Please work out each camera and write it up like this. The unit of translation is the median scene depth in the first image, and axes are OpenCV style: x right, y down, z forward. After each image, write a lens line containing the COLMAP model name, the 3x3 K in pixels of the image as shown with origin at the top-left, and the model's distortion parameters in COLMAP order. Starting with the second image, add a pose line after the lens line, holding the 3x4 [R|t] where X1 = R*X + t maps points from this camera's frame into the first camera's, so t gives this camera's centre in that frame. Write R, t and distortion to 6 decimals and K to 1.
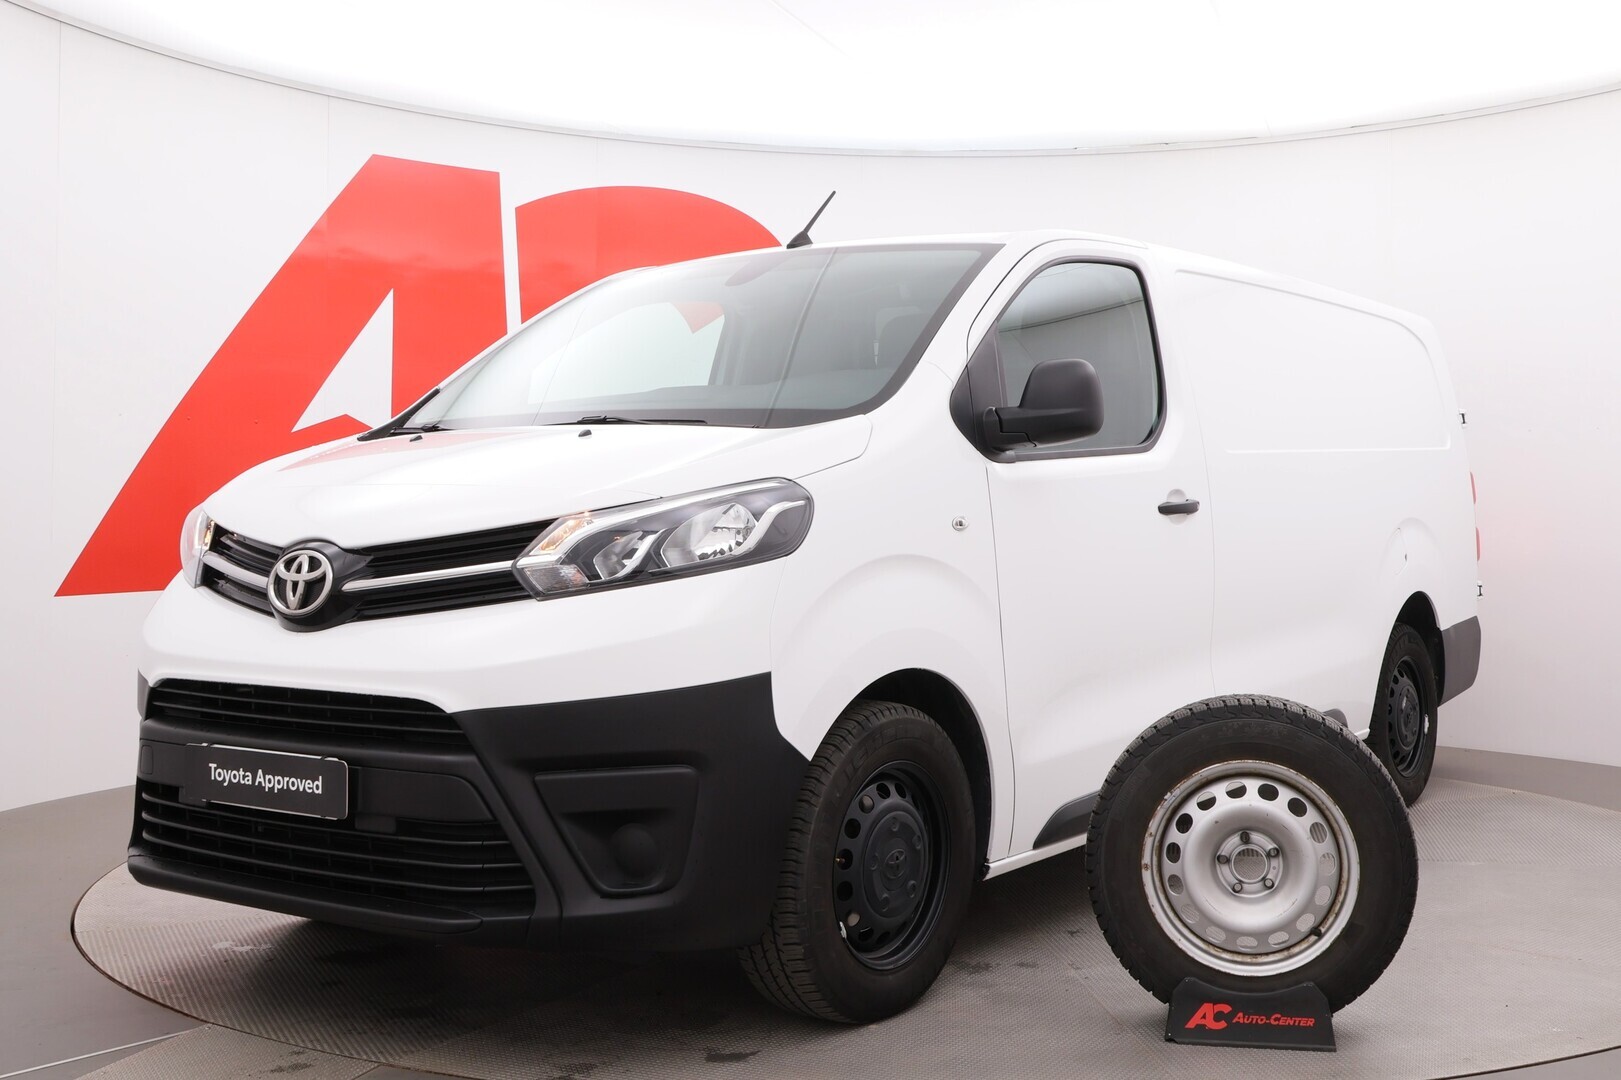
lens RADIAL K [[1934.2, 0, 810.5], [0, 1934.2, 540.0], [0, 0, 1]] dist [0.012675, -0.676944]
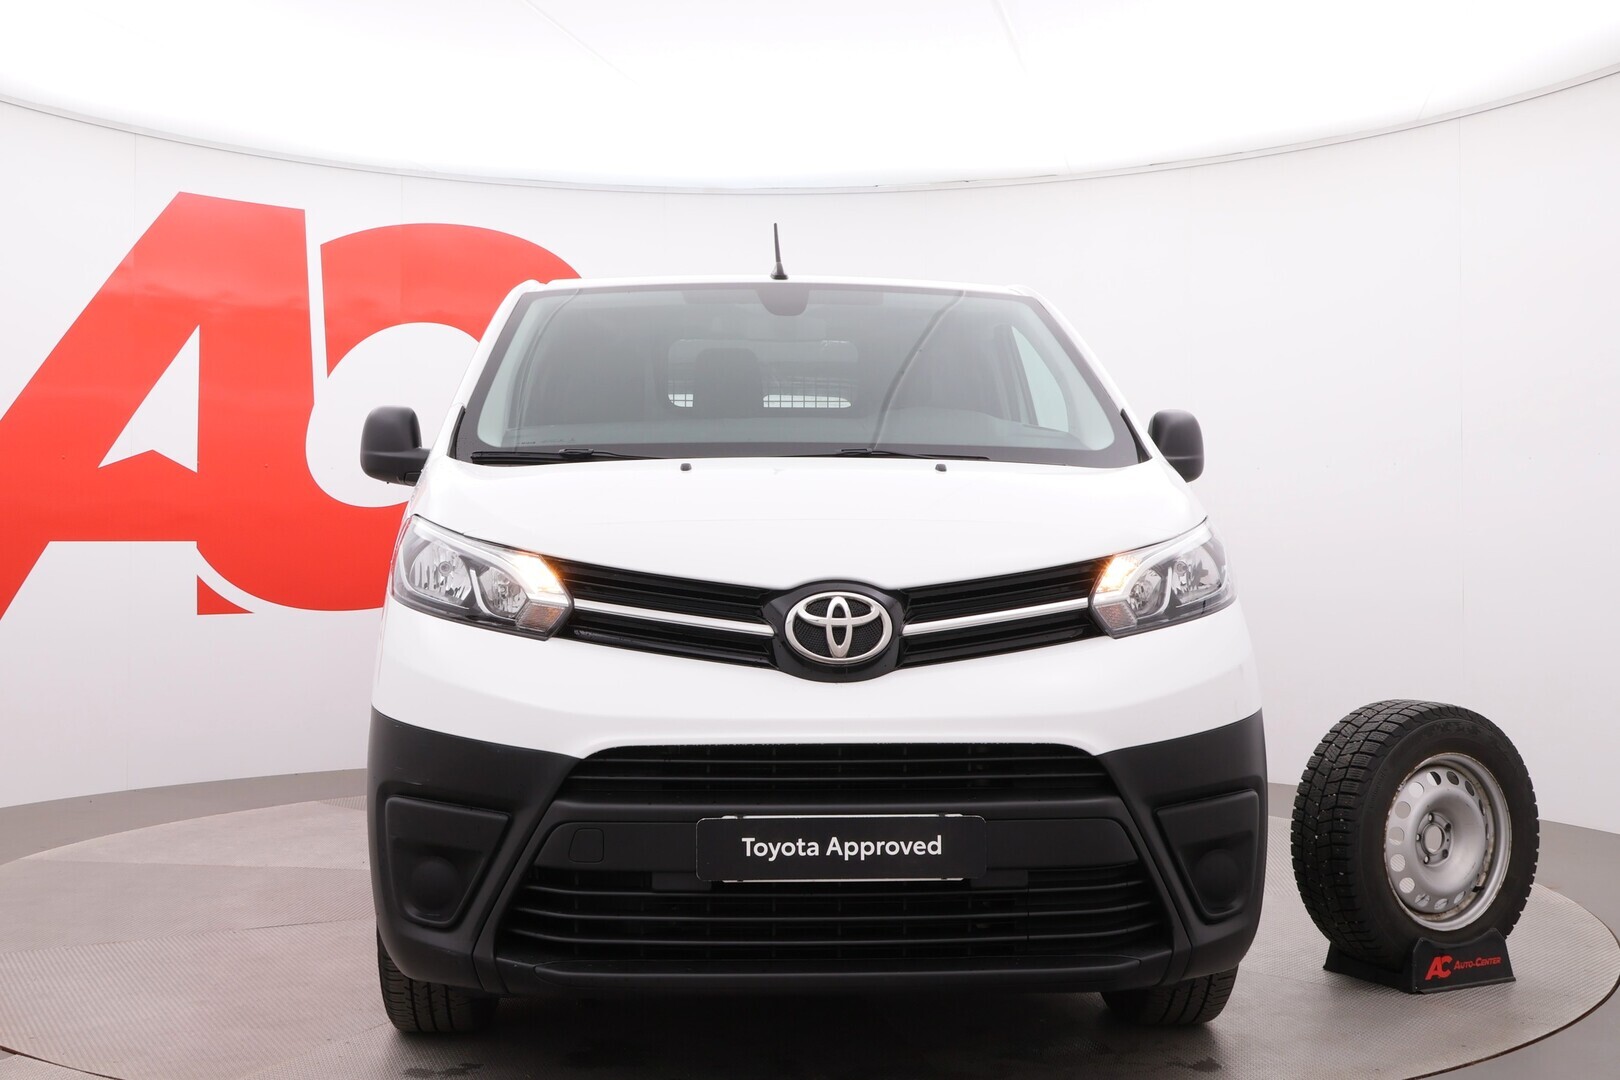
lens RADIAL K [[1933.0, 0, 810.0], [0, 1933.0, 540.0], [0, 0, 1]] dist [0.012675, -0.676944]
pose [[0.809460, -0.002315, 0.587170, -0.820875], [0.011421, 0.999865, -0.011803, -0.008858], [-0.587064, 0.016260, 0.809378, 0.272920]]
